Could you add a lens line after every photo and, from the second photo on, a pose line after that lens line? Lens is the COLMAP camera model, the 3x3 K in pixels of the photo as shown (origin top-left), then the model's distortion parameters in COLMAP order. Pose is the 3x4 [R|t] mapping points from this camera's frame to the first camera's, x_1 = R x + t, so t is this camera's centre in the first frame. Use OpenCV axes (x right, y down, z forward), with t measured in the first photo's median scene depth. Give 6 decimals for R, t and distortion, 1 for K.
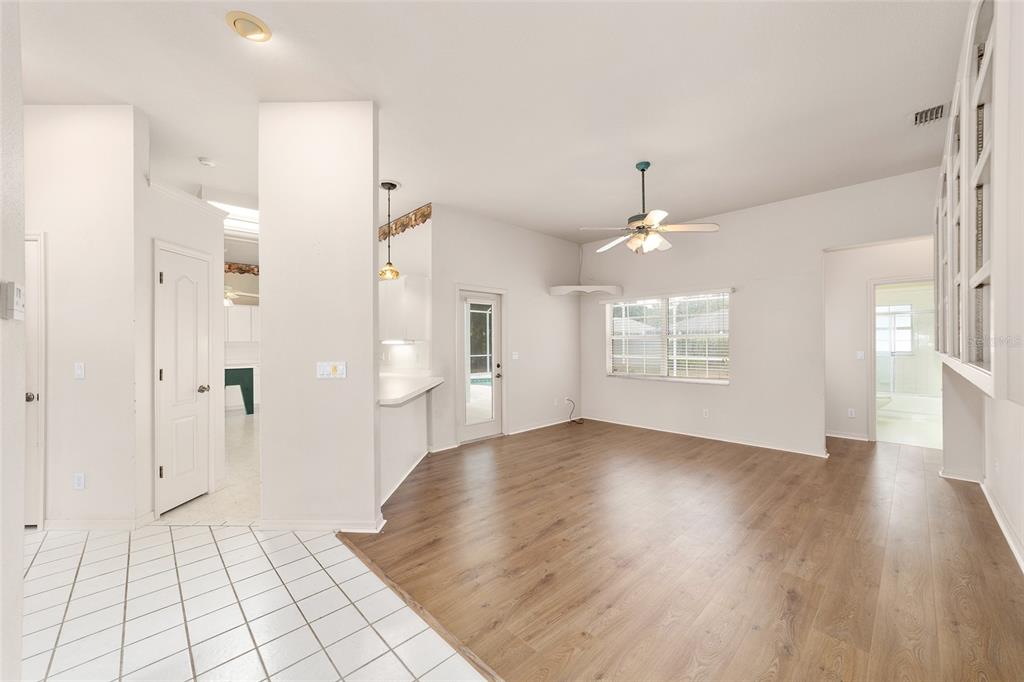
lens RADIAL K [[386.8, 0, 511.6], [0, 386.8, 340.1], [0, 0, 1]] dist [-0.000596, -0.000042]
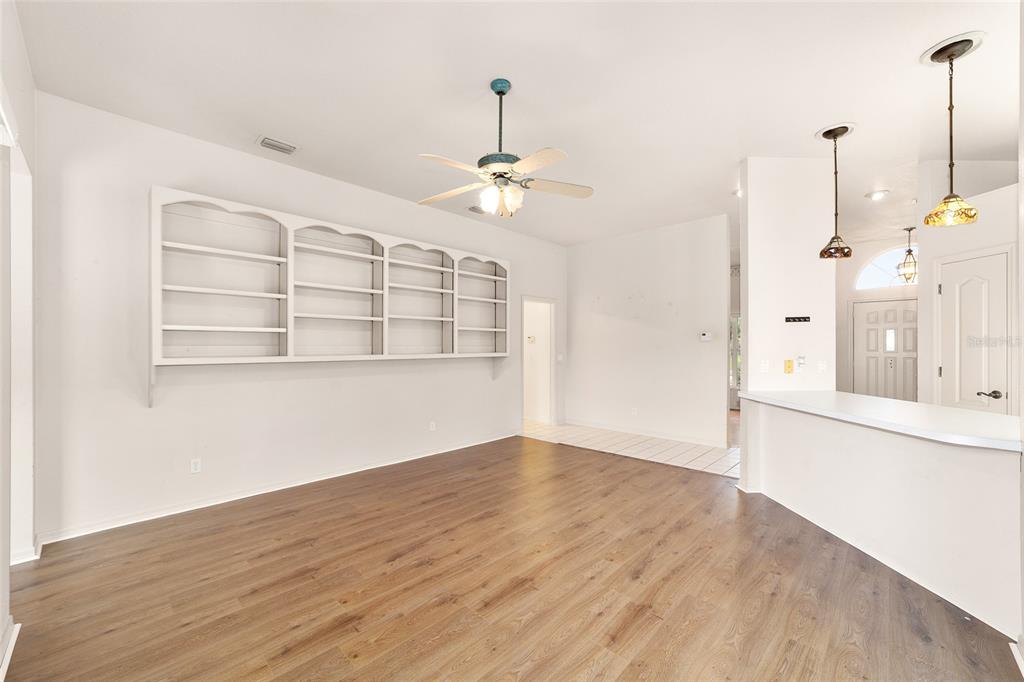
lens RADIAL K [[386.8, 0, 515.0], [0, 386.8, 343.2], [0, 0, 1]] dist [-0.000596, -0.000042]
pose [[-0.999079, 0.003244, -0.042779, 0.313862], [0.003571, 0.999965, -0.007562, 0.004483], [0.042753, -0.007708, -0.999056, 1.513494]]
